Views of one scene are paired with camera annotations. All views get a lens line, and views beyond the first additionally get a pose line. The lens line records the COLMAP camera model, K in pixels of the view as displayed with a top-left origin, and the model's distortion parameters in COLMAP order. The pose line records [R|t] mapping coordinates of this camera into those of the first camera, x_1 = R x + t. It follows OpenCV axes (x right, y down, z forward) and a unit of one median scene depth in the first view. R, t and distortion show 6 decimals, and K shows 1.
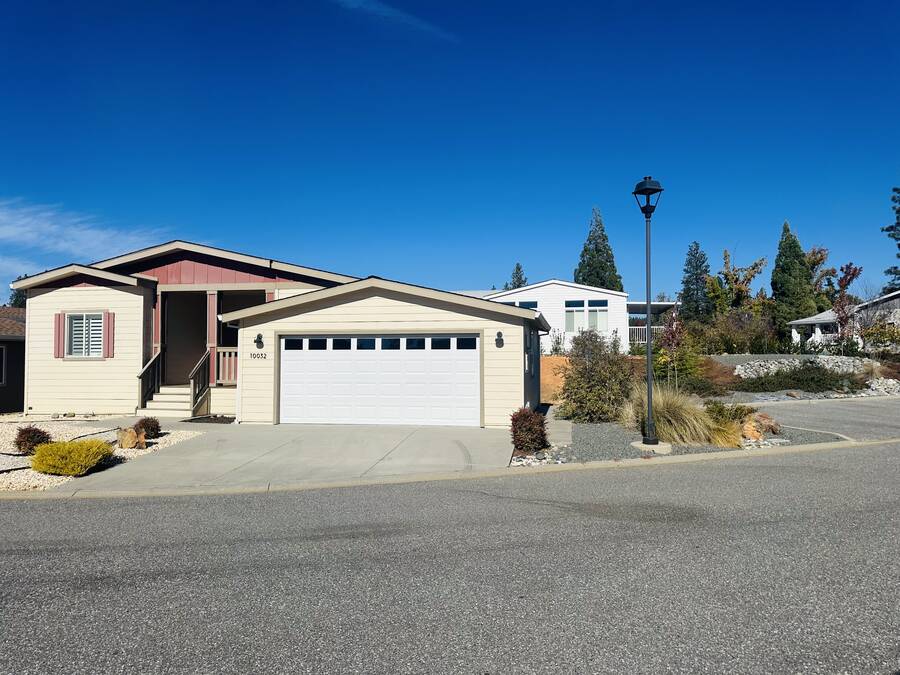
lens RADIAL K [[637.7, 0, 449.3], [0, 637.7, 340.3], [0, 0, 1]] dist [0.062869, -0.067031]
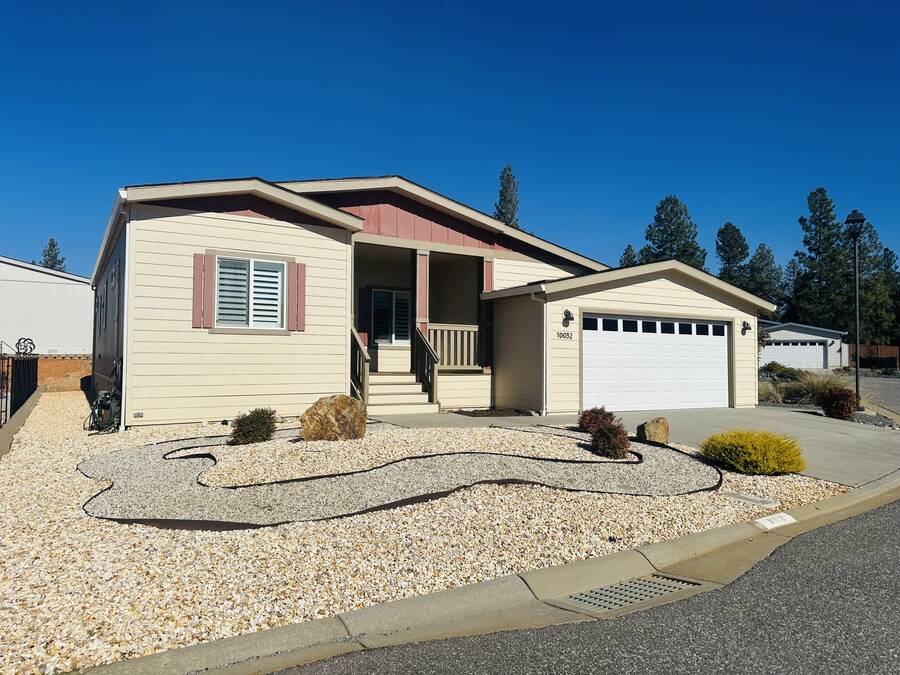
lens RADIAL K [[637.7, 0, 449.0], [0, 637.7, 339.4], [0, 0, 1]] dist [0.062869, -0.067031]
pose [[0.727262, 0.029748, 0.685715, -0.871164], [-0.029537, 0.999491, -0.012034, 0.038844], [-0.685724, -0.011502, 0.727771, 0.420230]]
